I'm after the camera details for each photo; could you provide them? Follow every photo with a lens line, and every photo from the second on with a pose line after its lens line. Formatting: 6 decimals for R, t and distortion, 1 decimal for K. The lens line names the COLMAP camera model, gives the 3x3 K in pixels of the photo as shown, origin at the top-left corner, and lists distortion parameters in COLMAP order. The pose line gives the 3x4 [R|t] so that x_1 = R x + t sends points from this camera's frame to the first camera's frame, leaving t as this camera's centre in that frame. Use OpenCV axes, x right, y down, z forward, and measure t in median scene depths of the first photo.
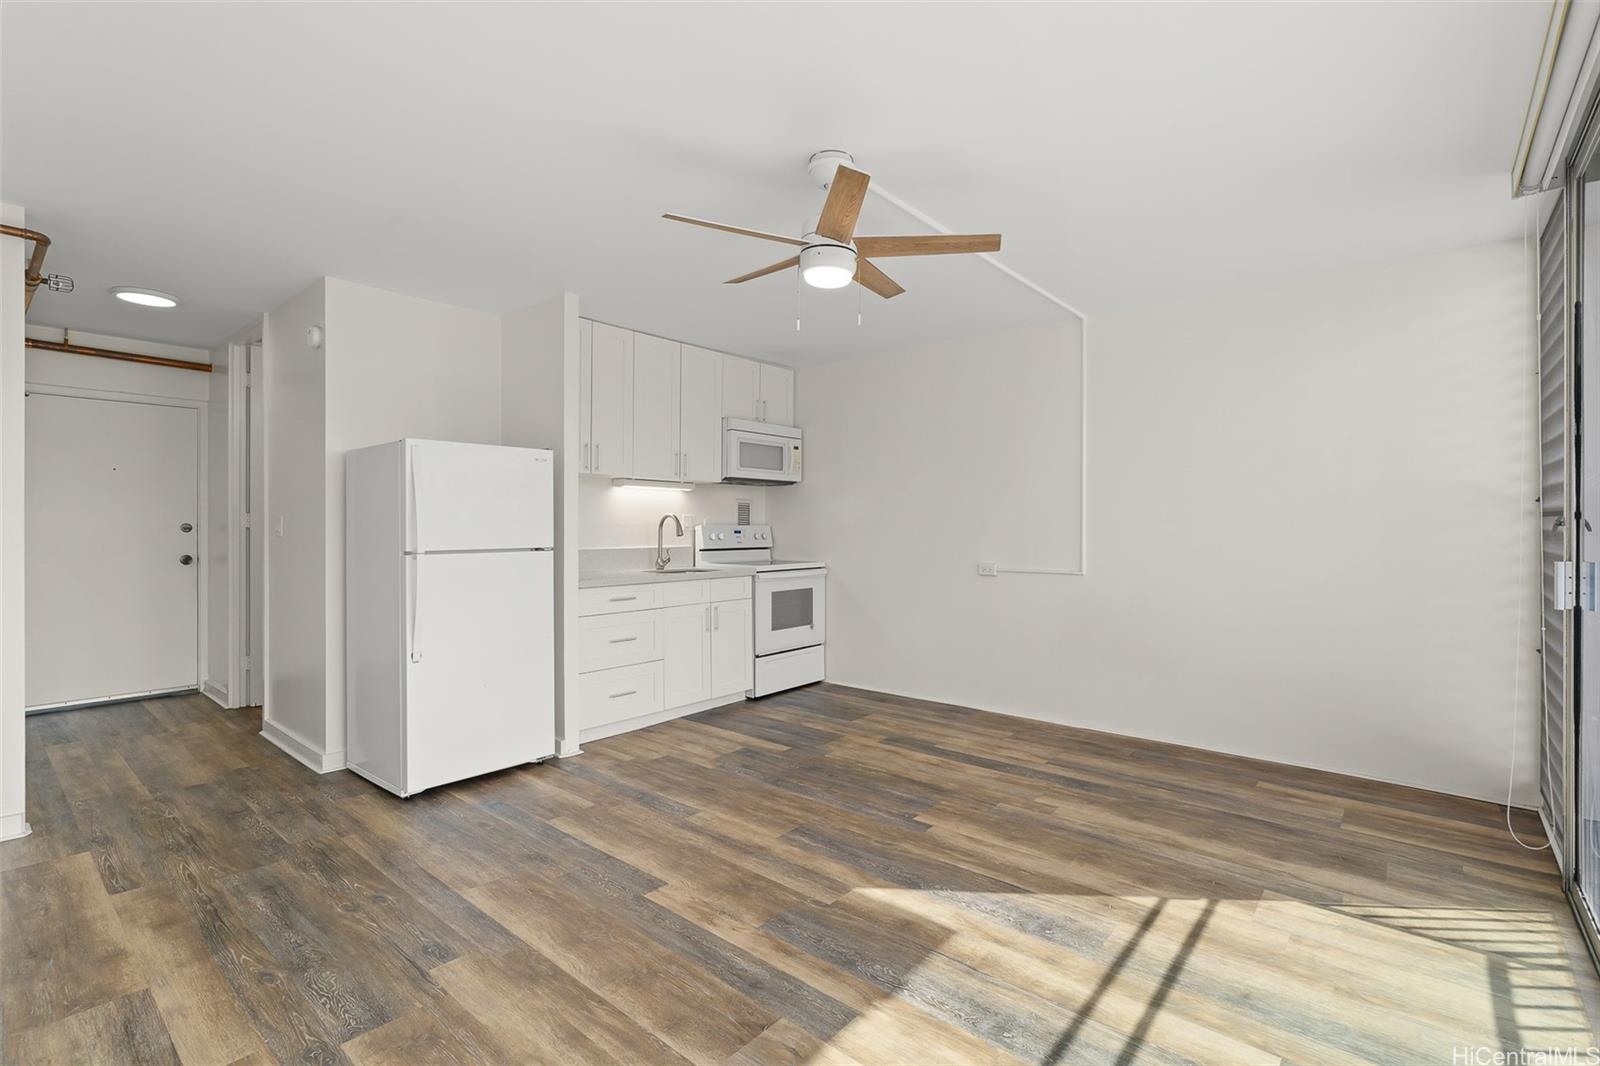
lens RADIAL K [[734.5, 0, 800.0], [0, 734.5, 533.0], [0, 0, 1]] dist [-0.002324, 0.000170]
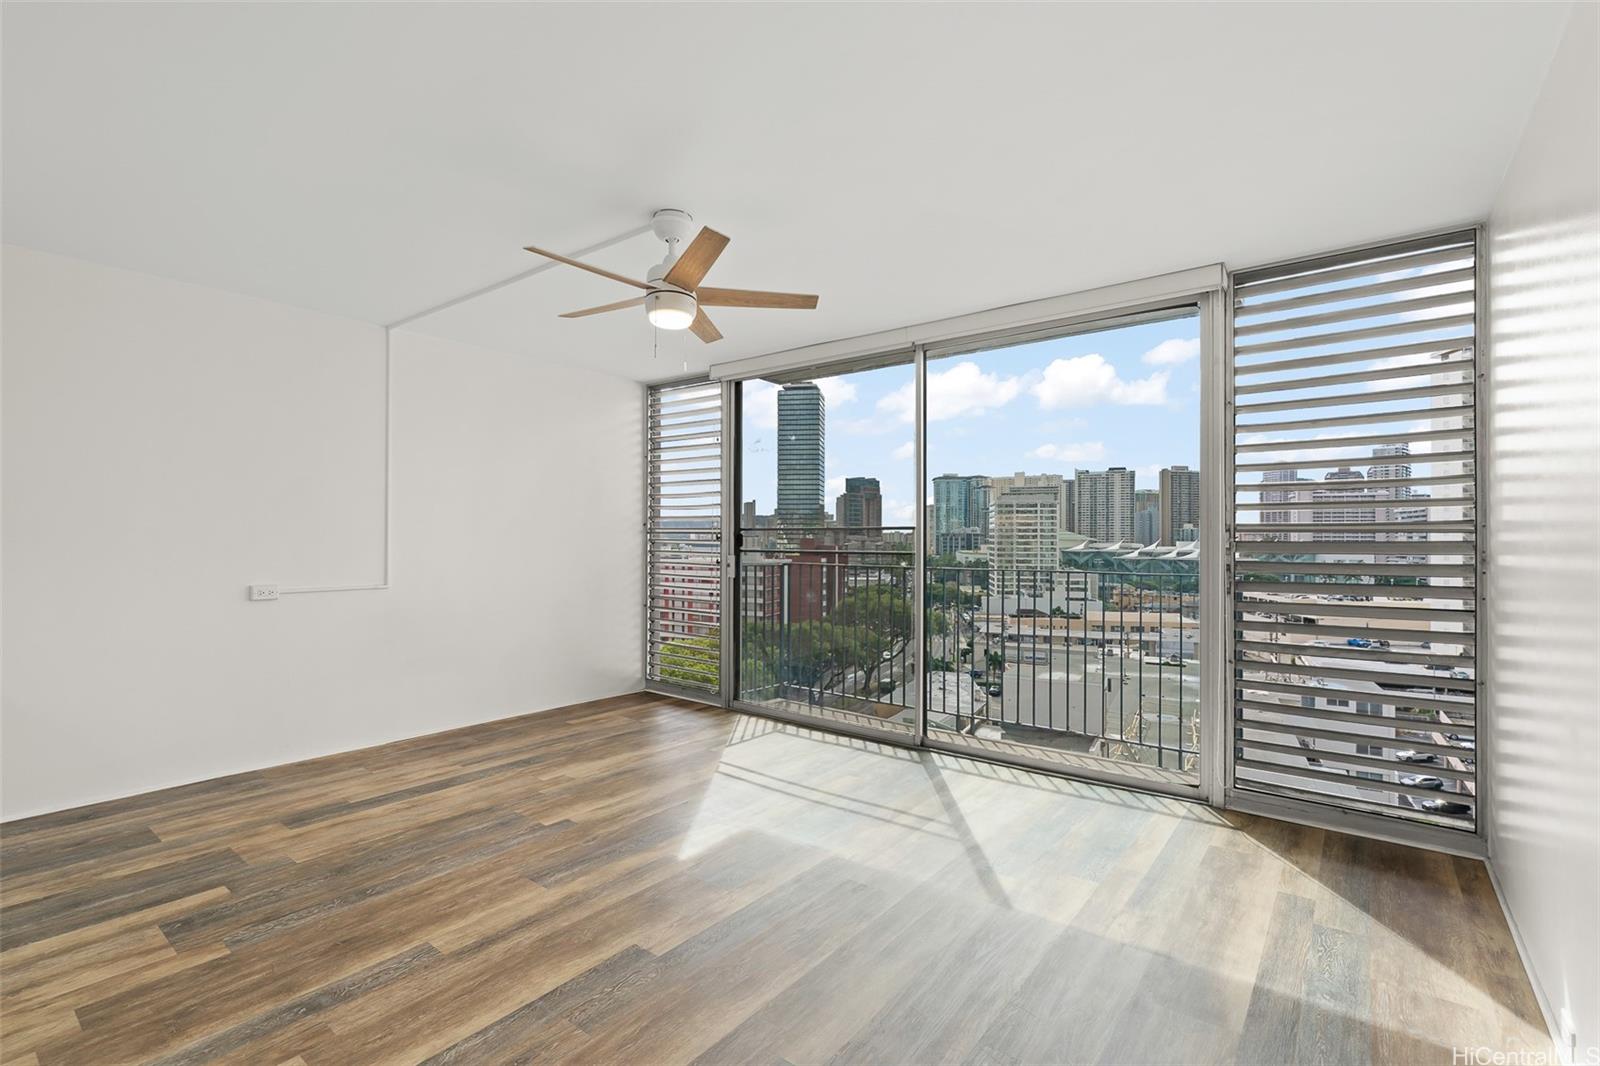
lens RADIAL K [[734.5, 0, 800.0], [0, 734.5, 533.0], [0, 0, 1]] dist [-0.002324, 0.000170]
pose [[-0.053399, 0.006300, 0.998553, -0.771130], [0.004584, 0.999971, -0.006064, -0.011025], [-0.998563, 0.004254, -0.053426, 0.601801]]
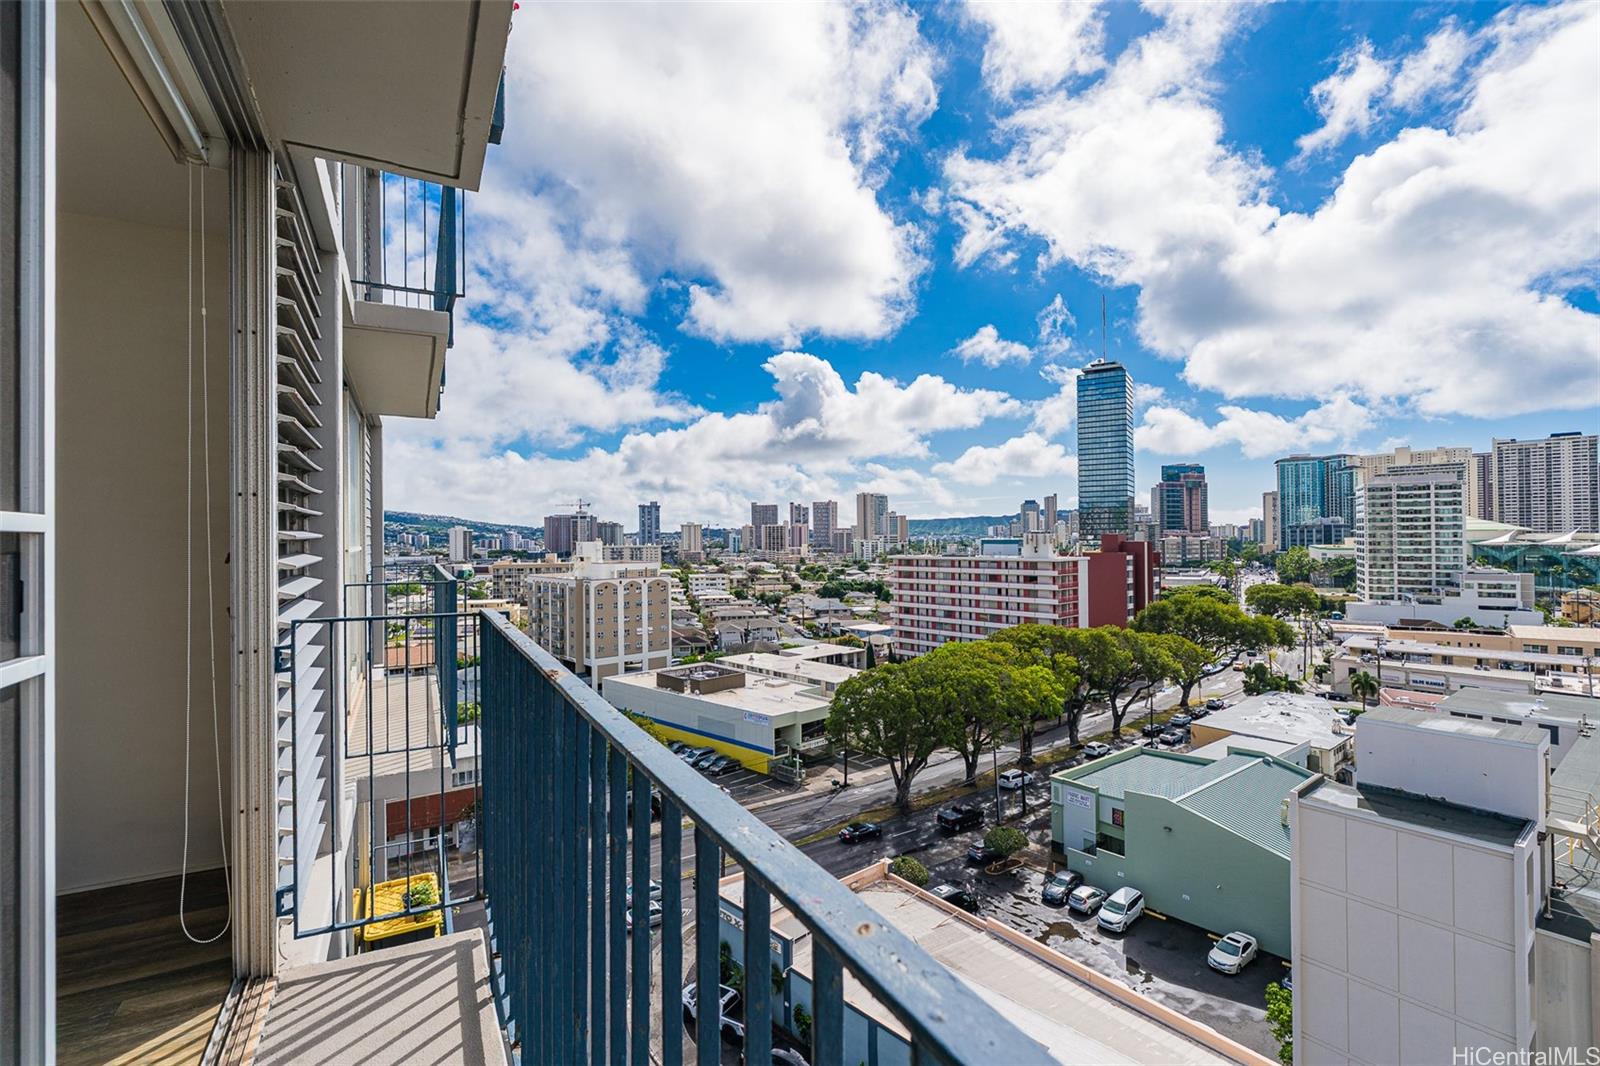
lens RADIAL K [[716.0, 0, 800.0], [0, 716.0, 533.0], [0, 0, 1]] dist [-0.001509, -0.000235]
pose [[0.352375, 0.001466, 0.935858, -0.724790], [0.019991, 0.999759, -0.009094, -0.010324], [-0.935646, 0.021913, 0.352260, 0.577900]]
